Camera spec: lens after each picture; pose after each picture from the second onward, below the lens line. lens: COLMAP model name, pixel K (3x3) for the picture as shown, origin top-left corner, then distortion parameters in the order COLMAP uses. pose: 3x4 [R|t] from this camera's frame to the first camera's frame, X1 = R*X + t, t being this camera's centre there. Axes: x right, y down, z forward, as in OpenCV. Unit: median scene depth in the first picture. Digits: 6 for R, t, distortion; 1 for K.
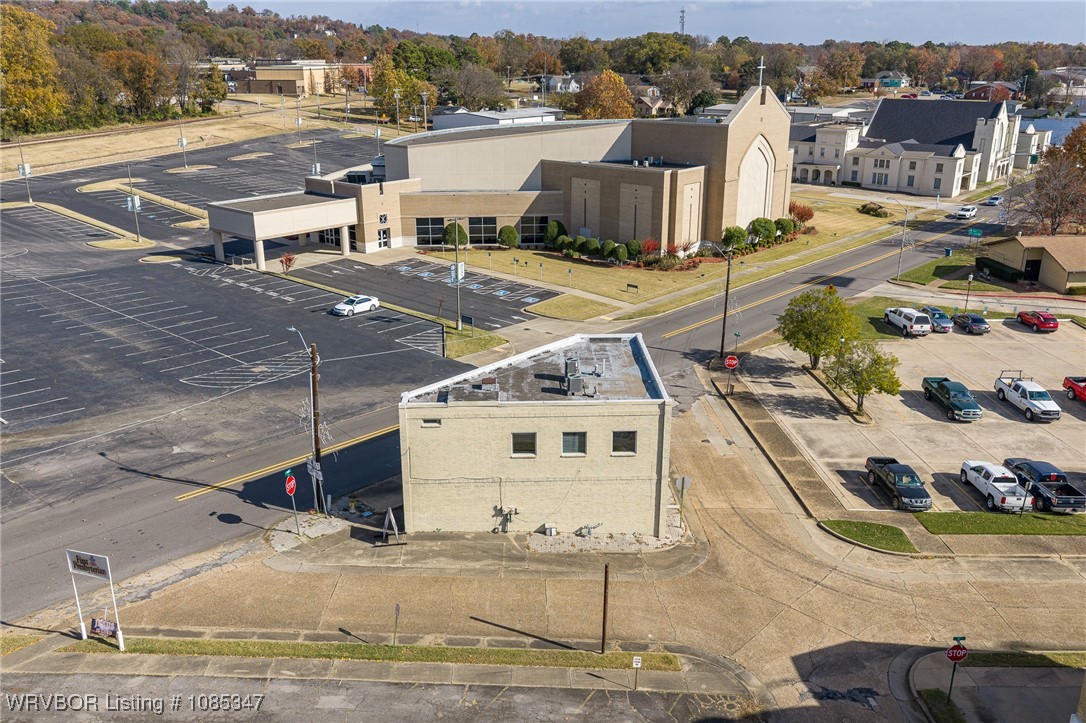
lens RADIAL K [[881.9, 0, 541.0], [0, 881.9, 358.7], [0, 0, 1]] dist [0.006733, -0.009567]
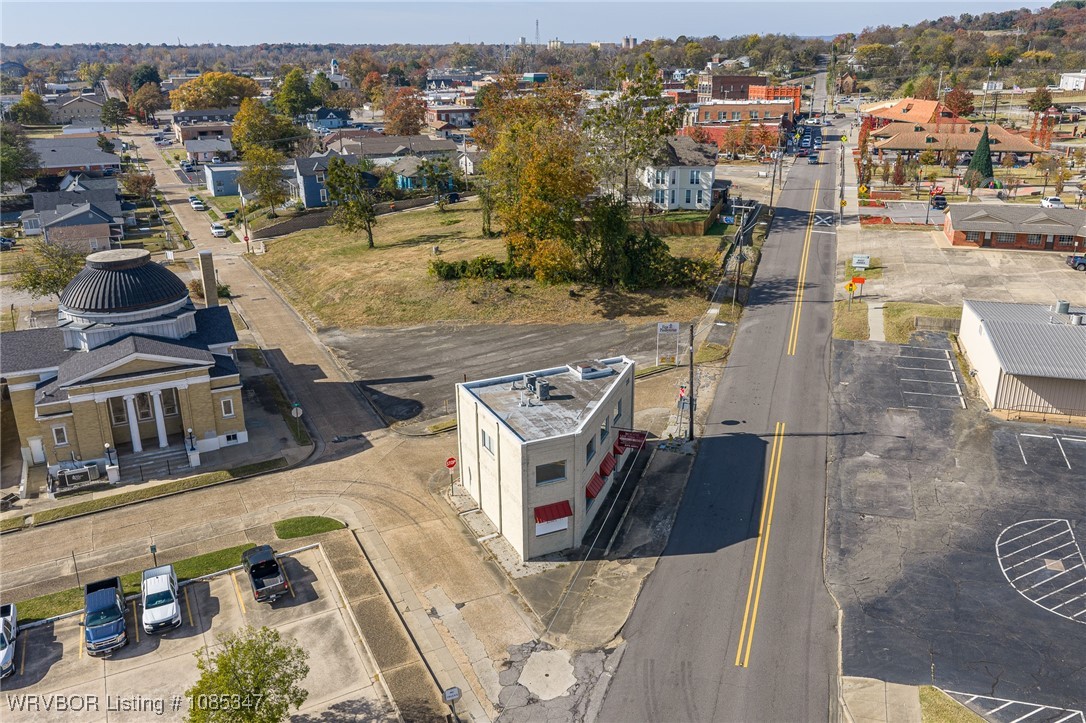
lens RADIAL K [[881.9, 0, 541.6], [0, 881.9, 360.0], [0, 0, 1]] dist [0.006733, -0.009567]
pose [[-0.916081, 0.144239, -0.374153, 0.480967], [-0.122922, 0.787134, 0.604410, -0.750336], [0.381688, 0.599680, -0.703348, 1.785831]]
